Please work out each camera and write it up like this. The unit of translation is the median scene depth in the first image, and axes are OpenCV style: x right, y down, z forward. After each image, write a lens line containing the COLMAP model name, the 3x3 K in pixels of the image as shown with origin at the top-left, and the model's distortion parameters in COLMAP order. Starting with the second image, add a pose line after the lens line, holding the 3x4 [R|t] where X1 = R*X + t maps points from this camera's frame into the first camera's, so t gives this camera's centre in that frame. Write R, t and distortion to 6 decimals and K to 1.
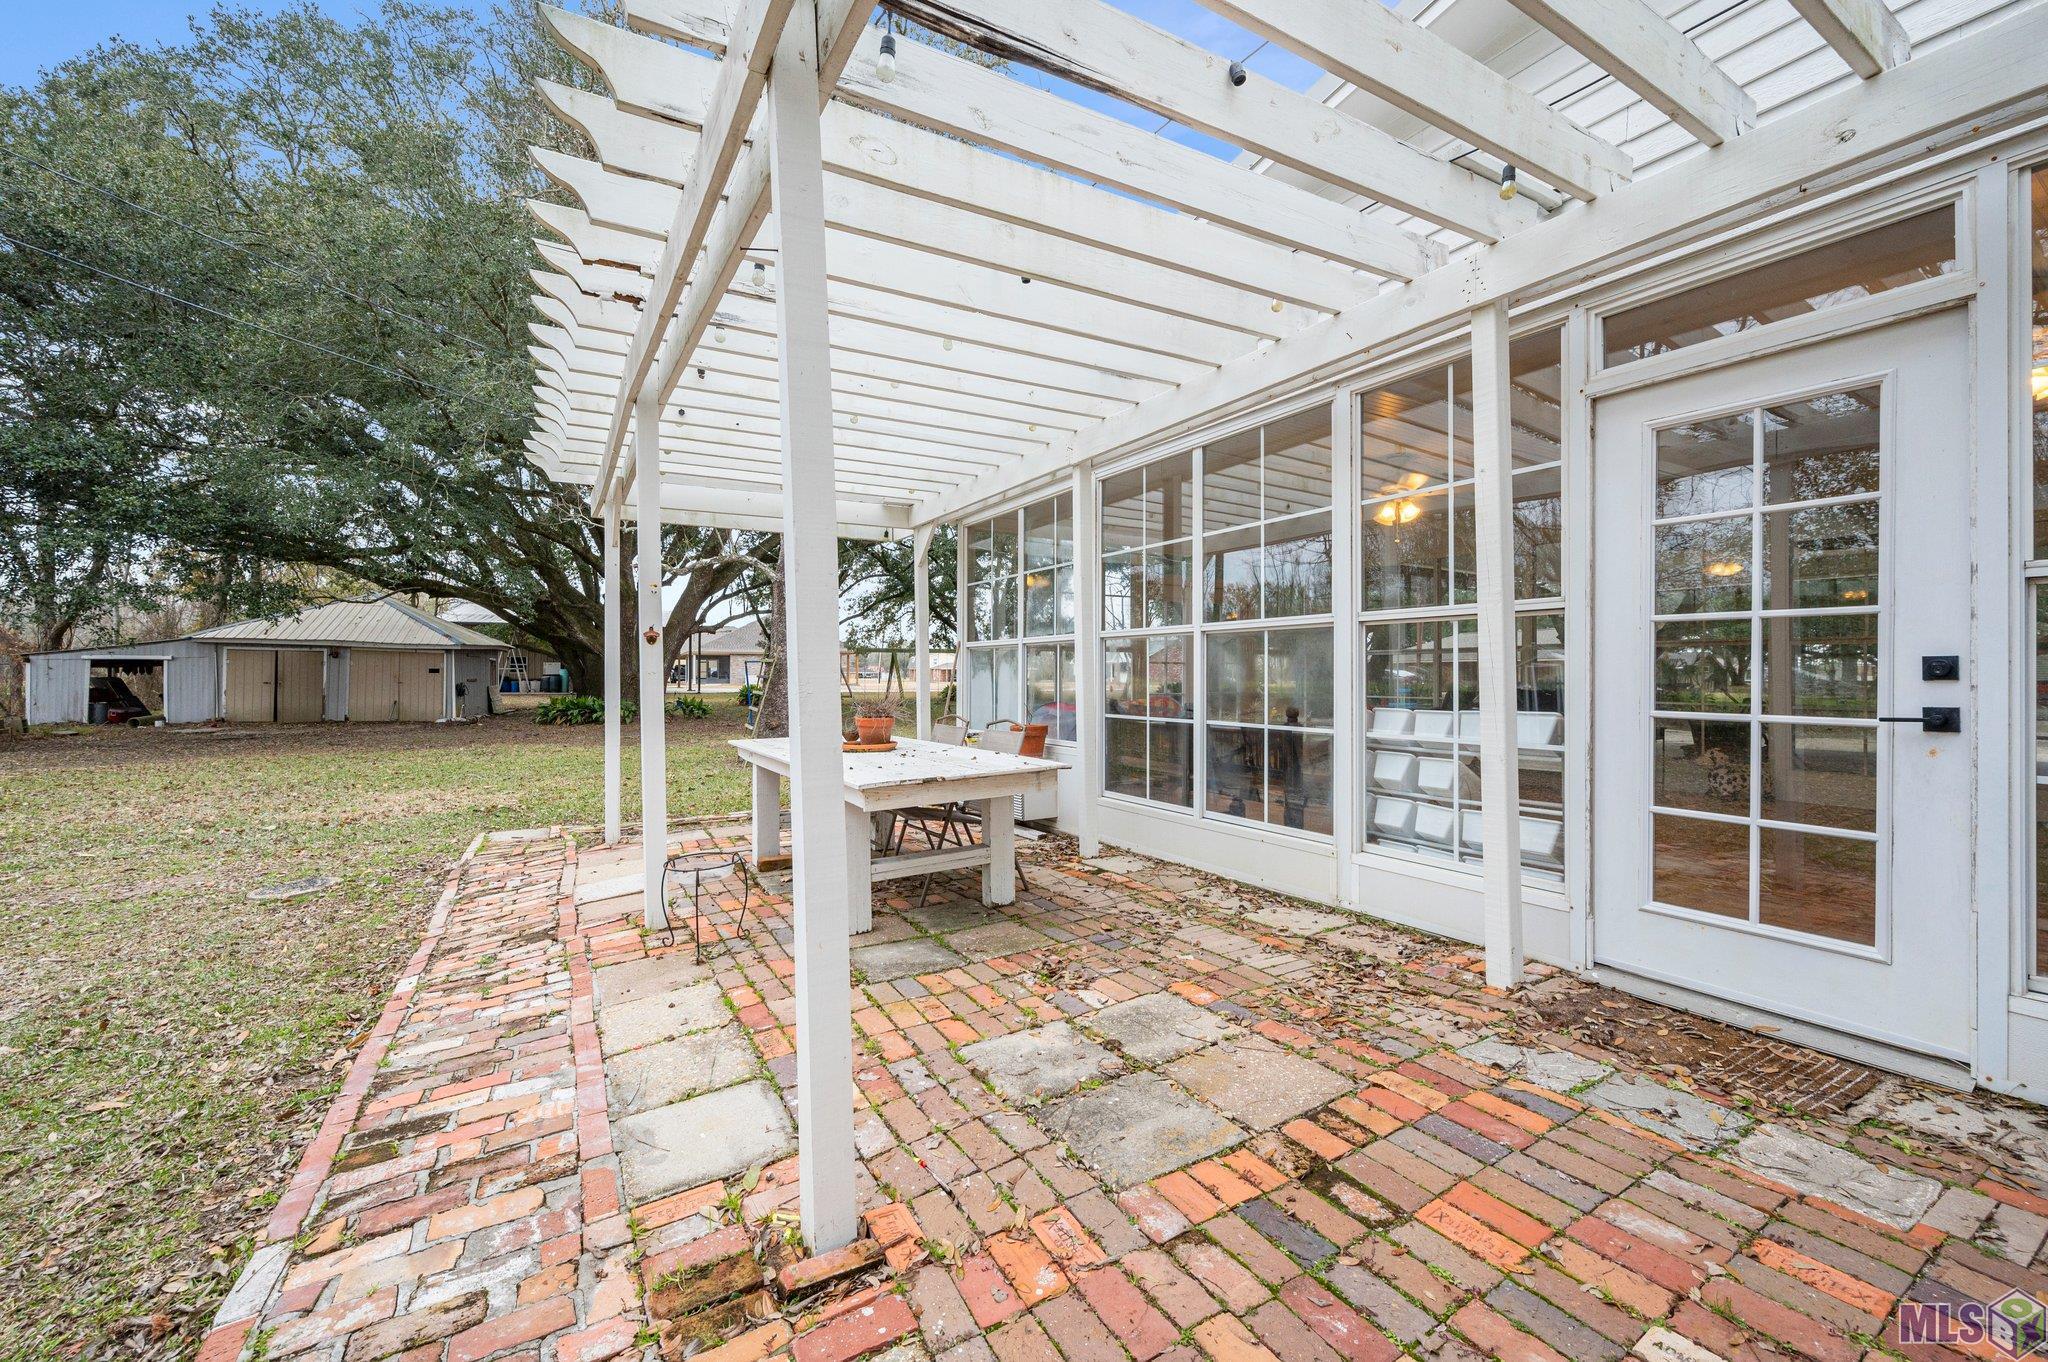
lens RADIAL K [[840.2, 0, 1019.6], [0, 840.2, 668.6], [0, 0, 1]] dist [0.000462, 0.000035]
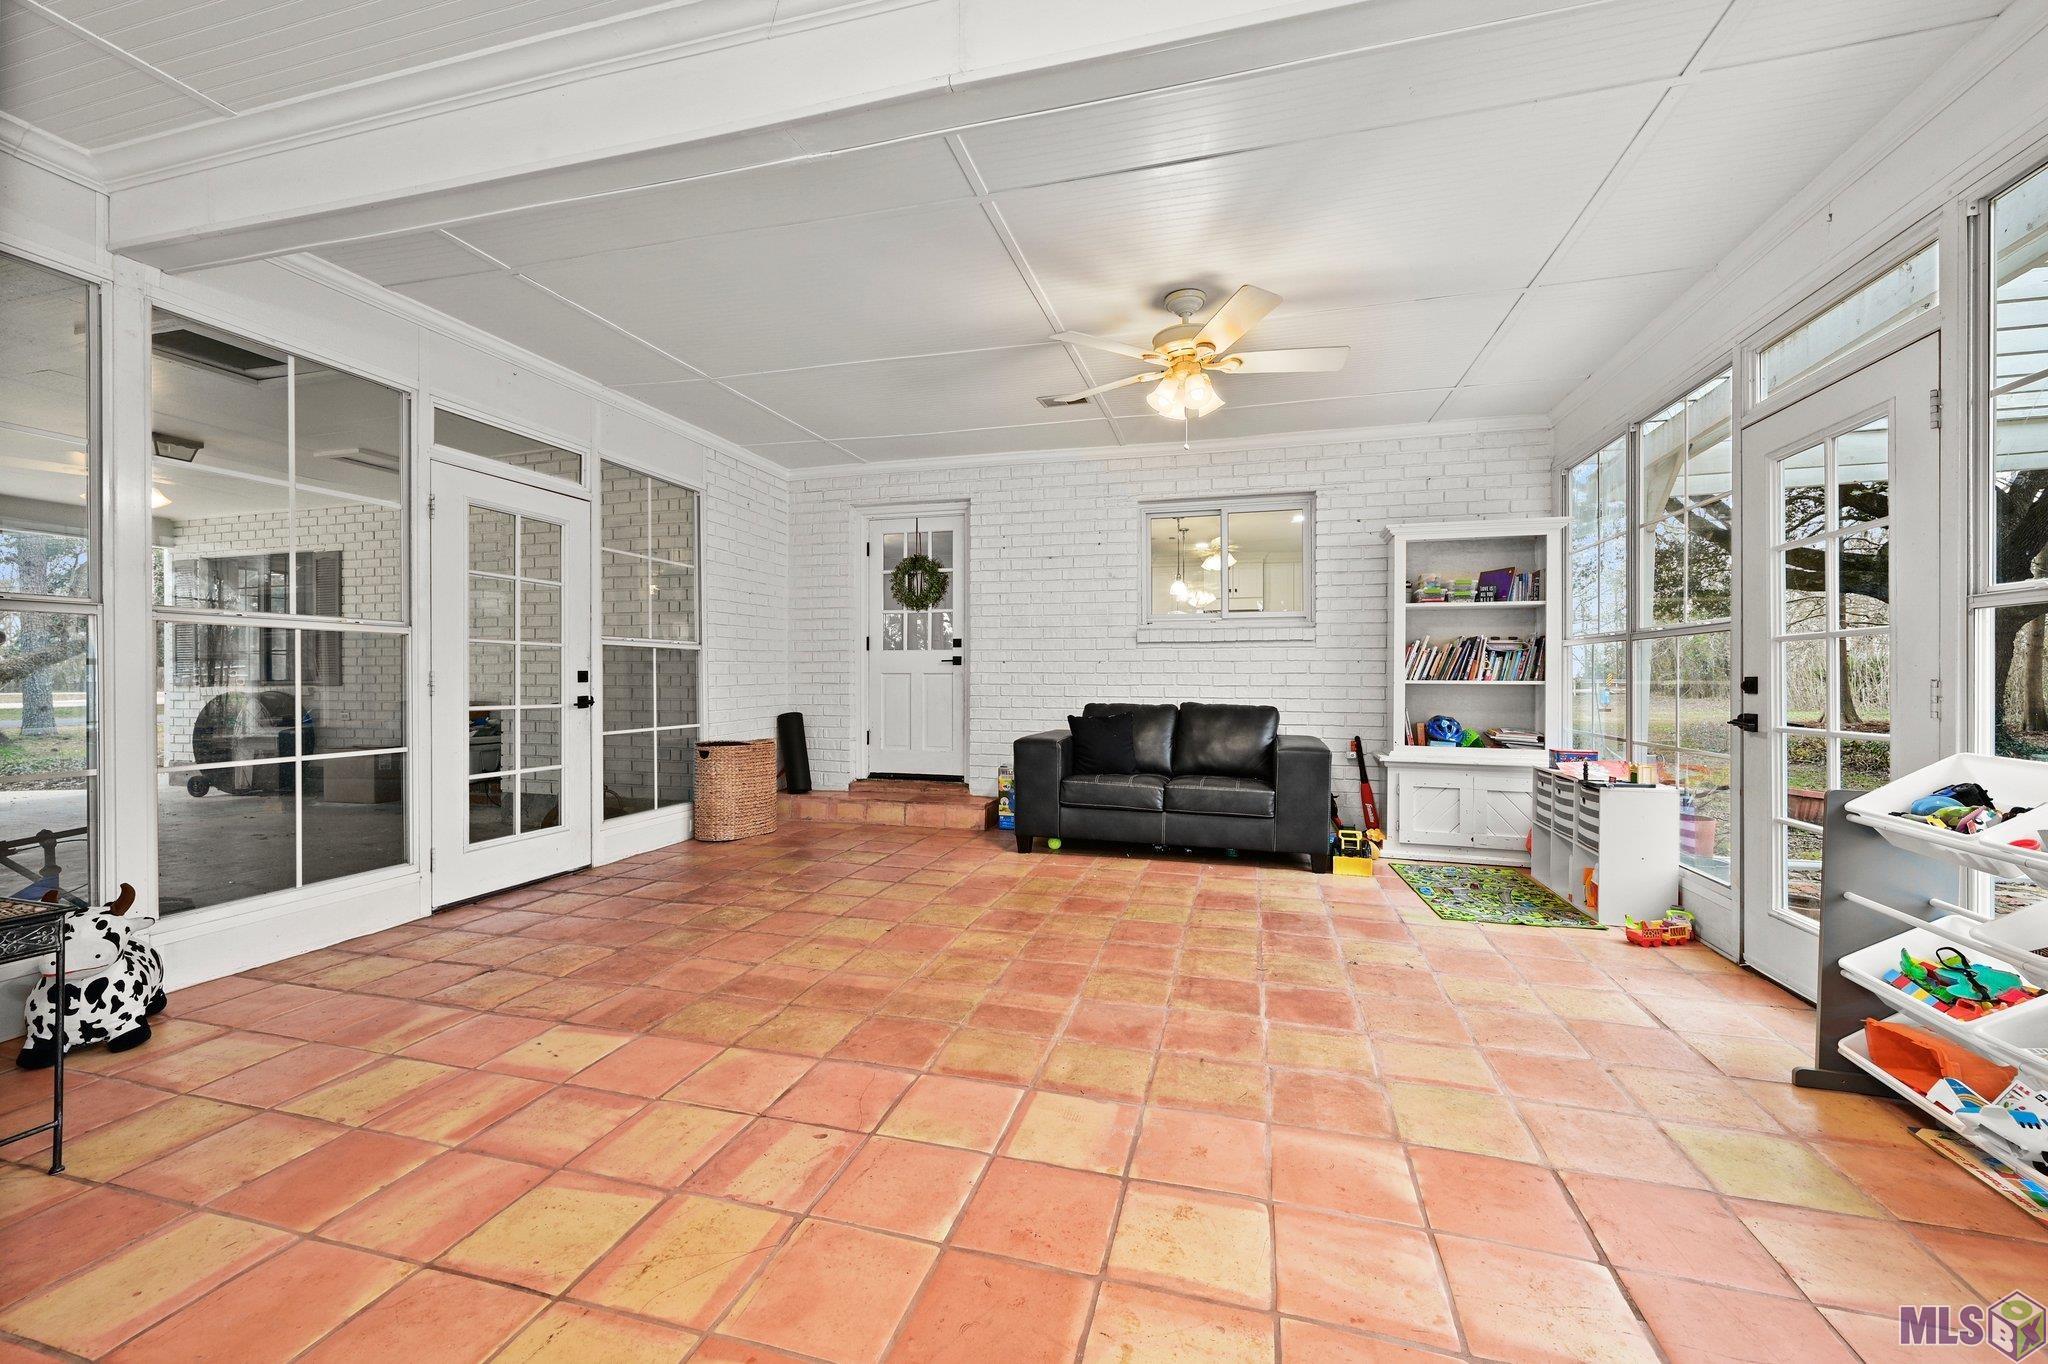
lens RADIAL K [[840.2, 0, 1019.6], [0, 840.2, 669.6], [0, 0, 1]] dist [0.000462, 0.000035]
pose [[-0.699622, 0.000927, 0.714512, -0.880071], [0.005044, 0.999981, 0.003642, -0.014851], [-0.714495, 0.006152, -0.699613, 1.337142]]
